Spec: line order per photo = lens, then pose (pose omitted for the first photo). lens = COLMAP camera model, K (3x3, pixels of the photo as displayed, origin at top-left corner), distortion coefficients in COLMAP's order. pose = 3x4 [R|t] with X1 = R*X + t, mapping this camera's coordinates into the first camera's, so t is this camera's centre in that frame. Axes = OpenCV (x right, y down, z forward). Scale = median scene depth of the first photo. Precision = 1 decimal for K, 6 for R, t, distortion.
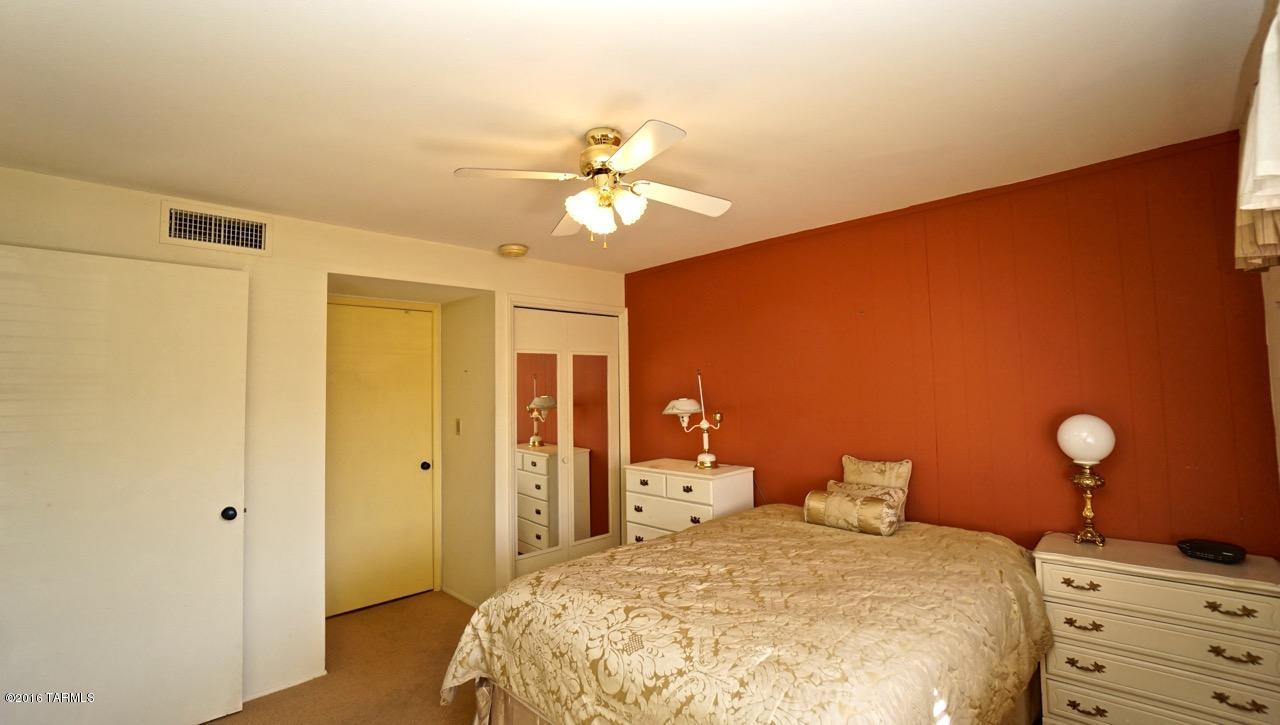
lens RADIAL K [[579.3, 0, 636.4], [0, 579.3, 355.9], [0, 0, 1]] dist [-0.050865, 0.014717]
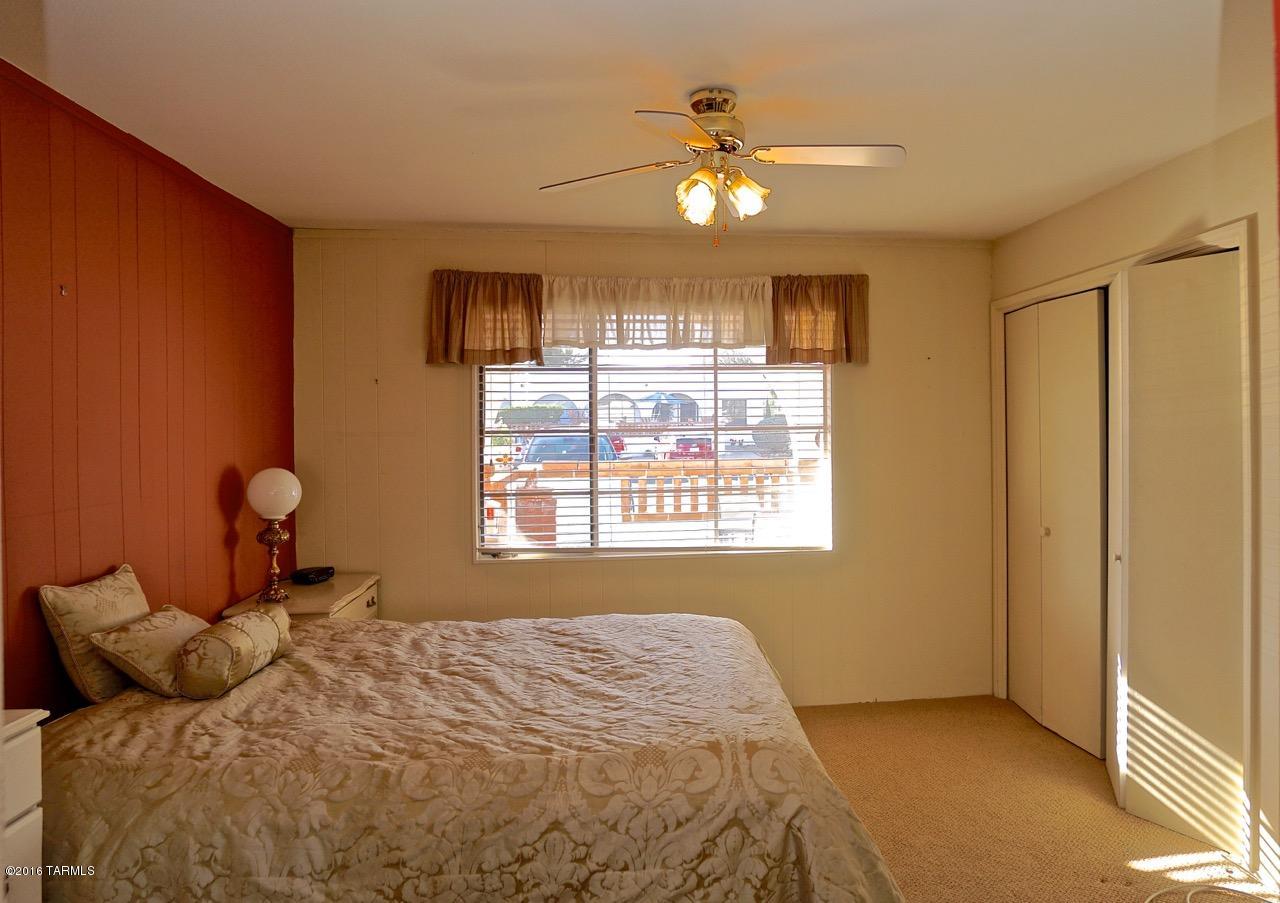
lens RADIAL K [[705.5, 0, 640.0], [0, 705.5, 451.5], [0, 0, 1]] dist [-0.021392, -0.000111]
pose [[-0.763993, 0.026372, 0.644686, -0.319836], [-0.005874, 0.998839, -0.047821, 0.098856], [-0.645198, -0.040322, -0.762951, 1.121028]]
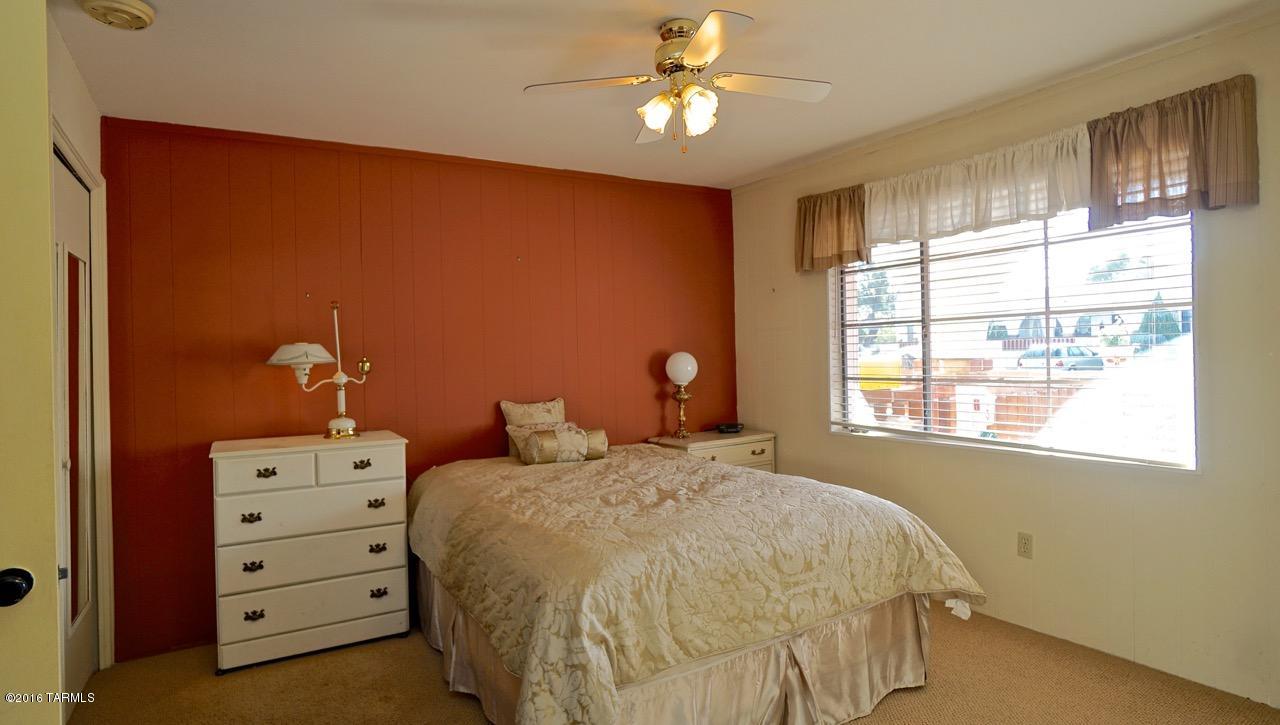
lens RADIAL K [[681.3, 0, 640.0], [0, 681.3, 362.5], [0, 0, 1]] dist [-0.004255, -0.000092]
pose [[0.223609, 0.004400, 0.974669, -0.735975], [-0.037140, 0.999302, 0.004009, 0.095674], [-0.973971, -0.037096, 0.223617, 0.524388]]
